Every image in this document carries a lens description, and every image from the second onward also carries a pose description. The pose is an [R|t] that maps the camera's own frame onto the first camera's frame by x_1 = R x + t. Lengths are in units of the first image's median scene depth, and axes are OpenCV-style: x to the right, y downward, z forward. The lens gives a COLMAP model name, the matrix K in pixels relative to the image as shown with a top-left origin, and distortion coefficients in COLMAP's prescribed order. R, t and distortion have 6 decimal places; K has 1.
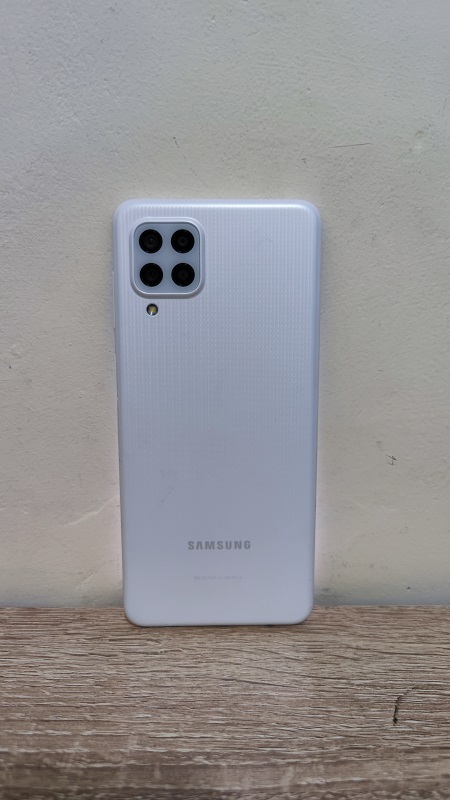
lens RADIAL K [[567.0, 0, 224.5], [0, 567.0, 401.2], [0, 0, 1]] dist [-0.003791, -0.010112]
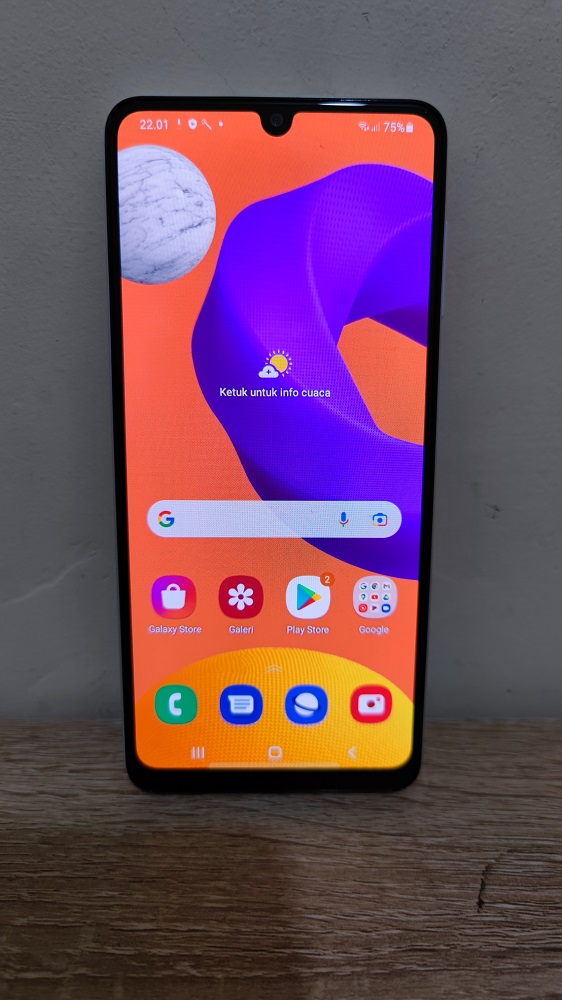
lens RADIAL K [[718.5, 0, 284.6], [0, 718.5, 503.5], [0, 0, 1]] dist [-0.034492, -0.004138]
pose [[0.999978, 0.005264, 0.004081, 0.053977], [-0.005752, 0.991389, 0.130826, -0.013731], [-0.003357, -0.130846, 0.991397, 0.194147]]
